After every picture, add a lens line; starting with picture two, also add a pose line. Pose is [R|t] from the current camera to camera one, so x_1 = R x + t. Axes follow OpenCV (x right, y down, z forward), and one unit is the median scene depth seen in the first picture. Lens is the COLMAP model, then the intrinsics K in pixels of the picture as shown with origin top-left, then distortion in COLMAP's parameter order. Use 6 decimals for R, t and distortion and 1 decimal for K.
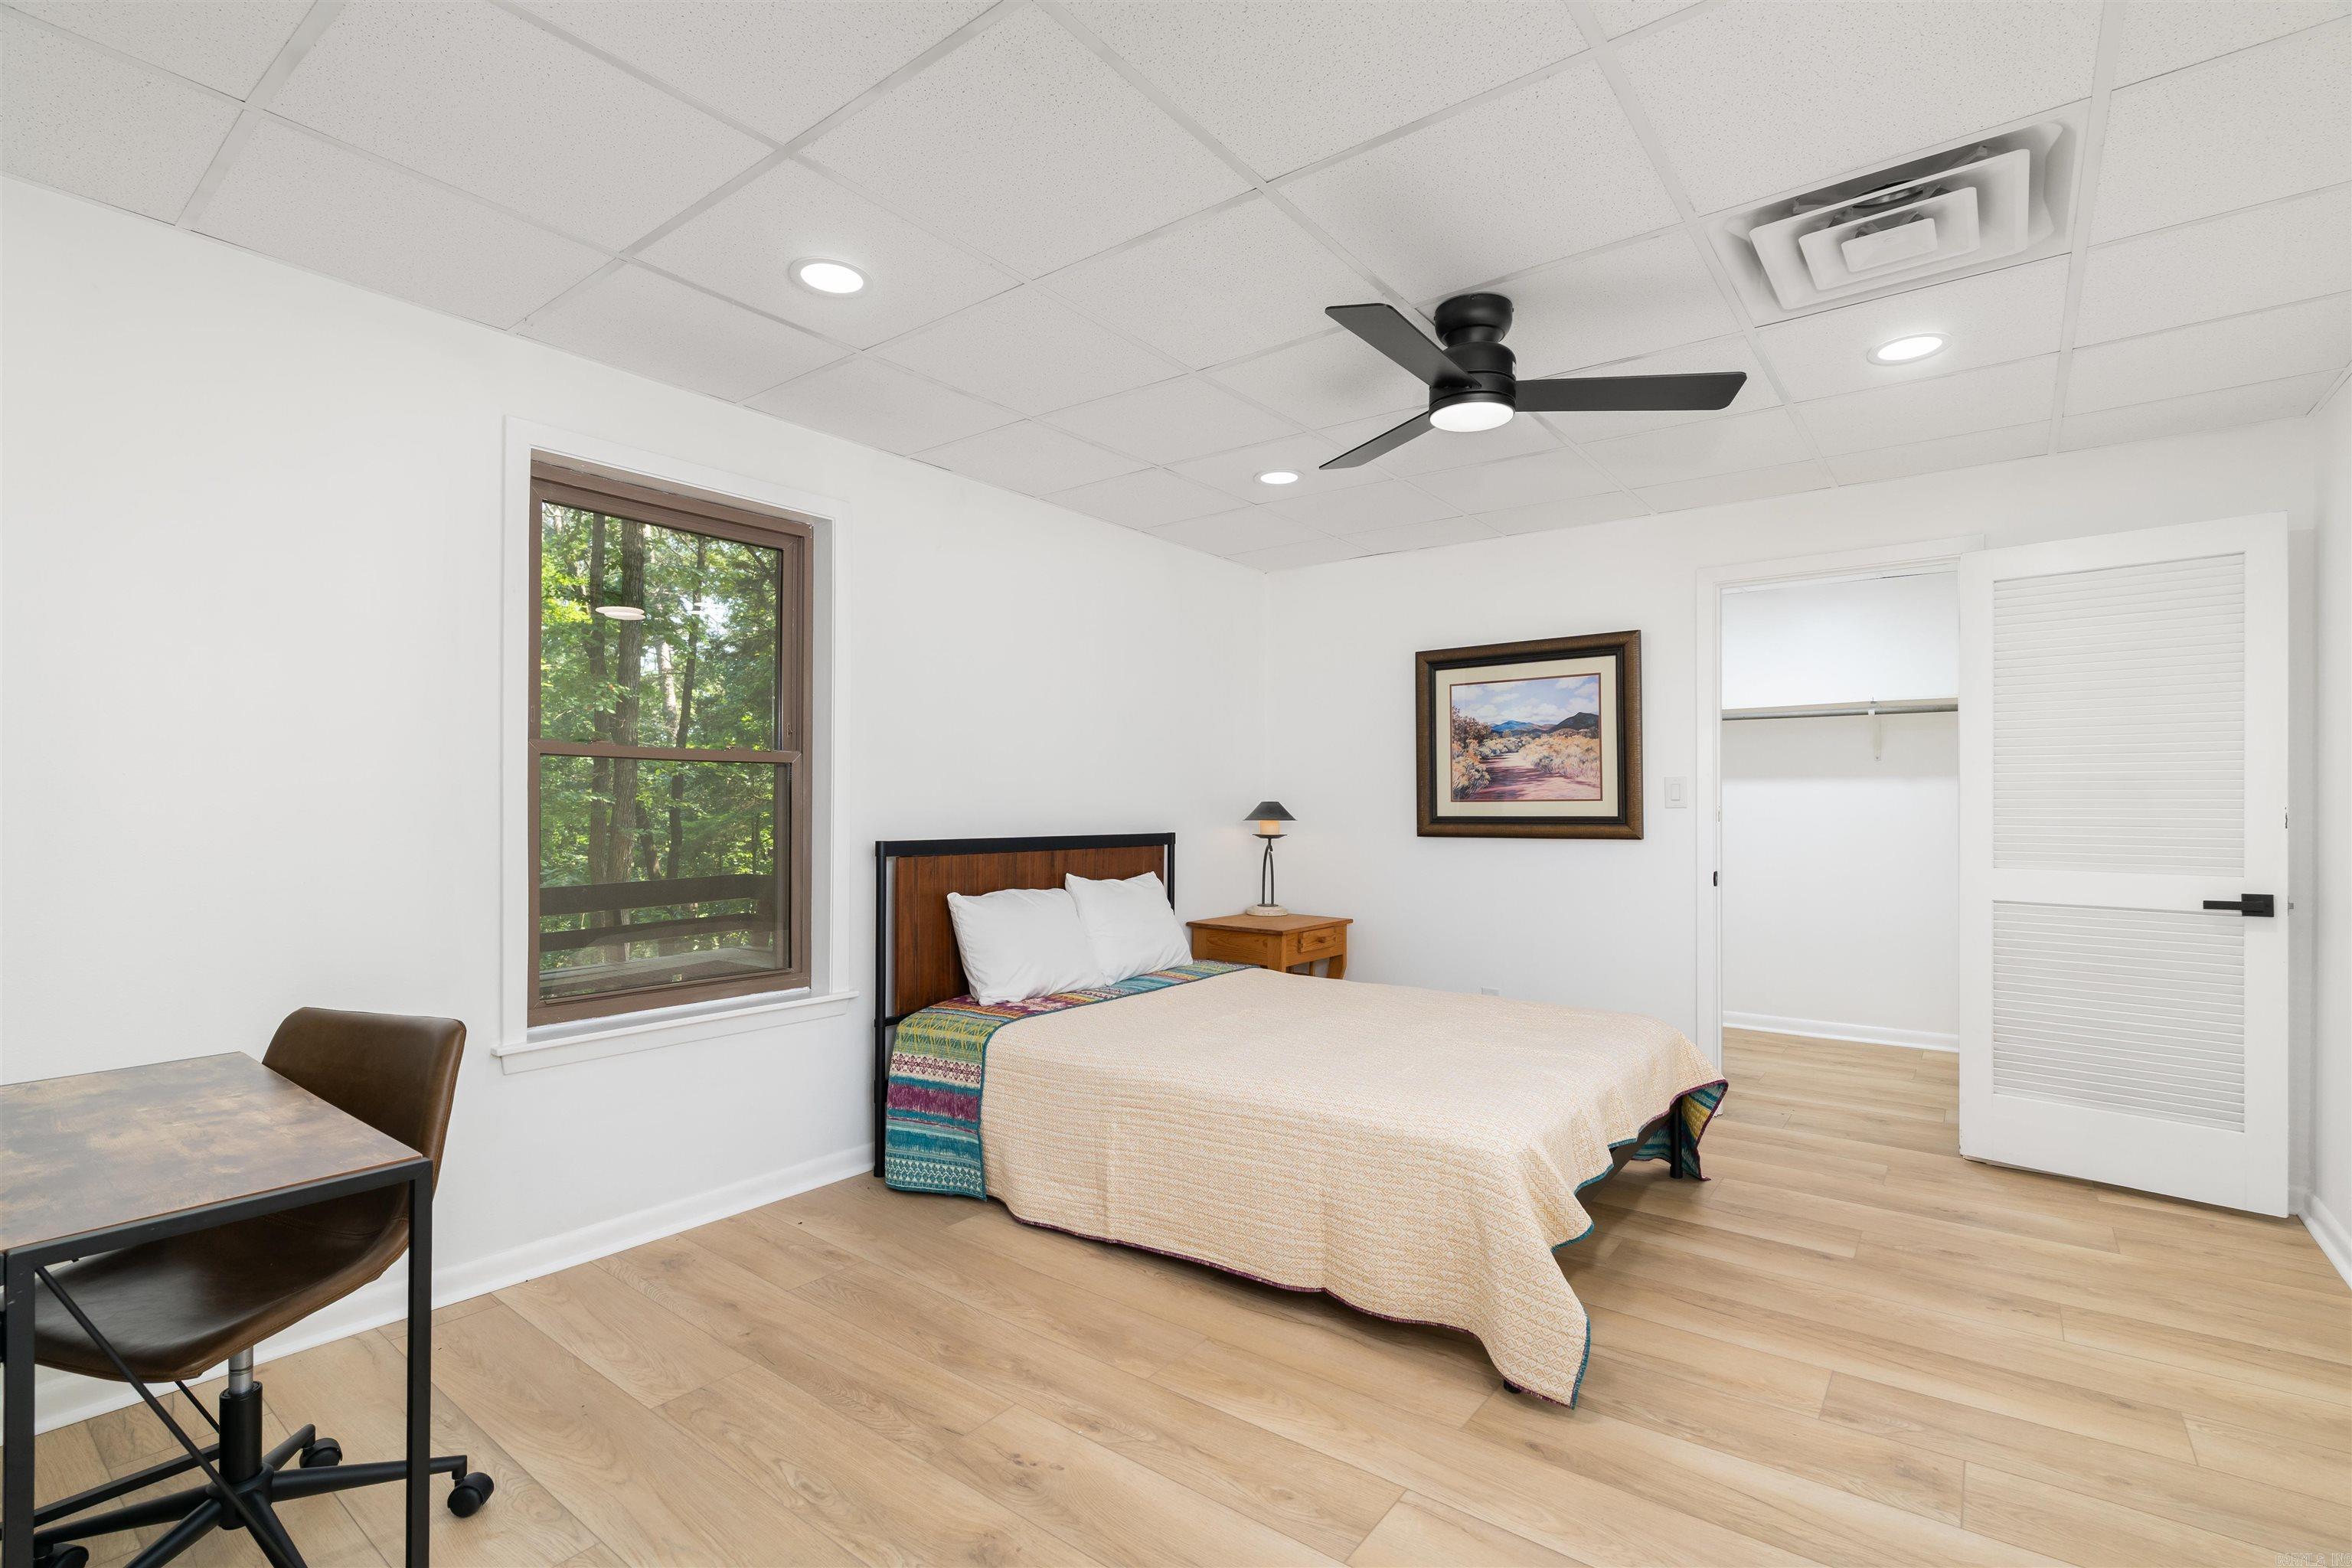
lens RADIAL K [[1082.7, 0, 1181.9], [0, 1082.7, 794.5], [0, 0, 1]] dist [-0.004321, 0.000073]
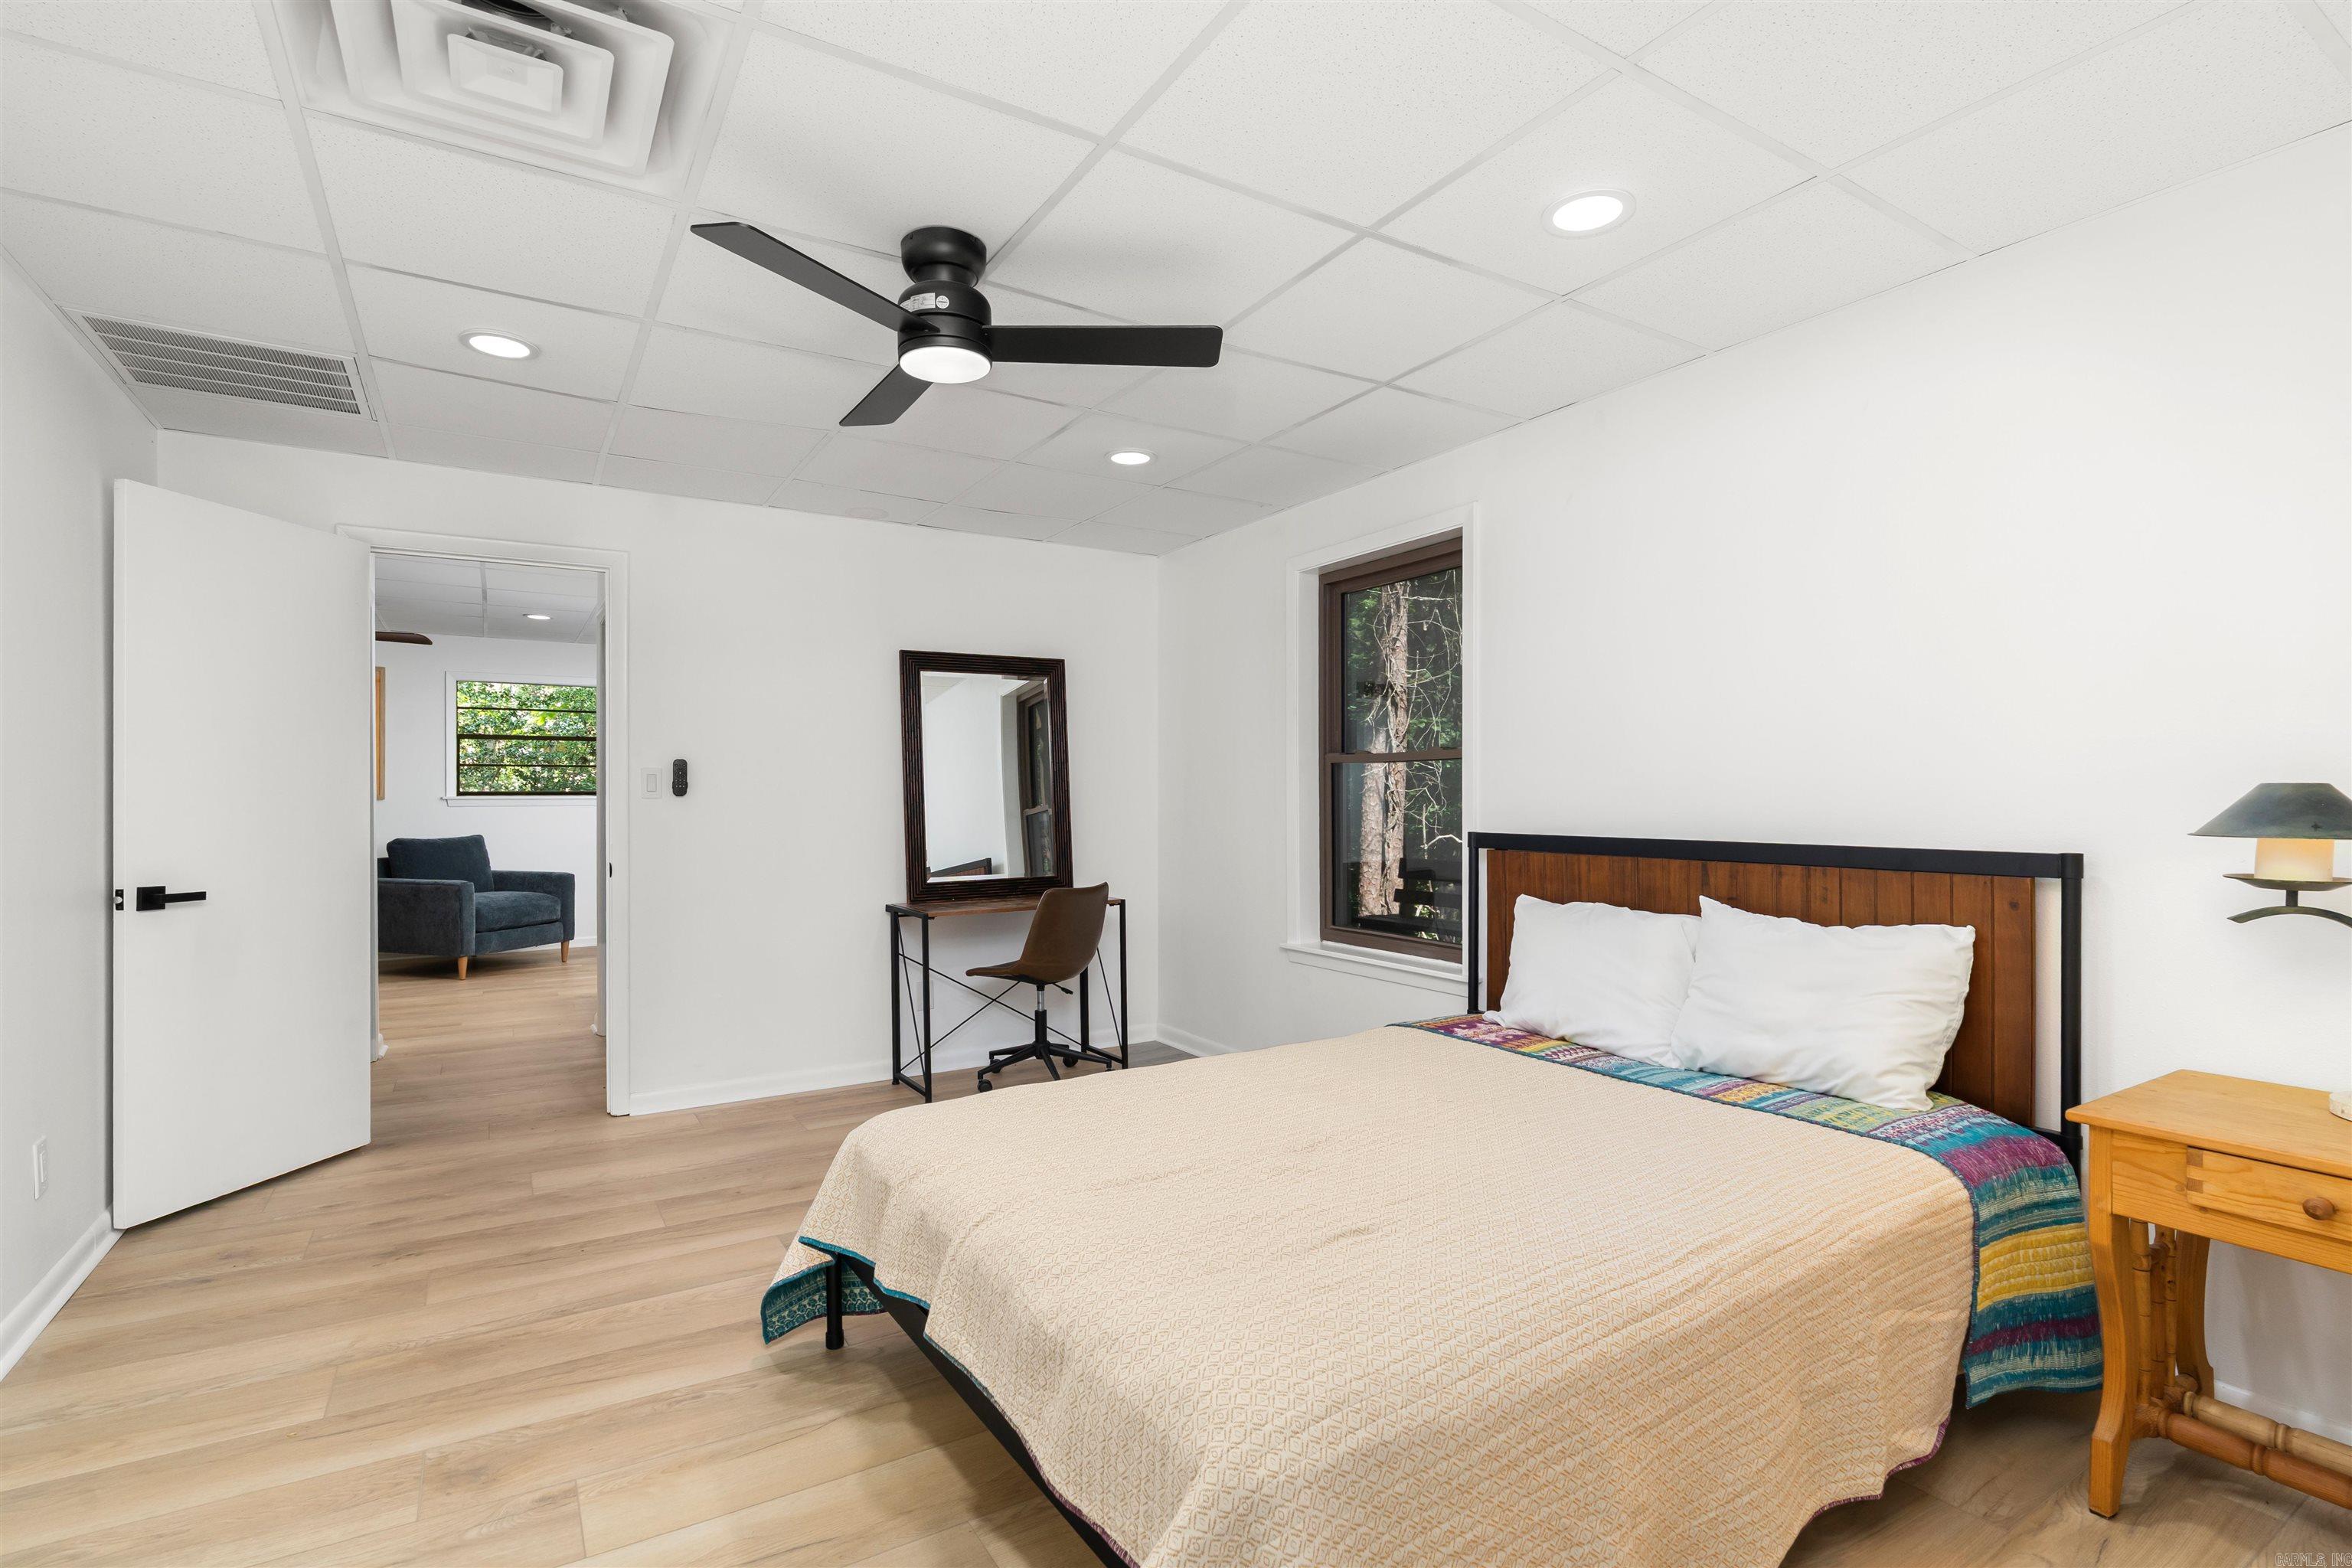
lens RADIAL K [[1082.7, 0, 1172.3], [0, 1082.7, 790.4], [0, 0, 1]] dist [-0.004321, 0.000073]
pose [[-0.352298, -0.001388, -0.935887, 0.670554], [0.011500, 0.999917, -0.005812, 0.006520], [0.935817, -0.012810, -0.352253, 0.954005]]
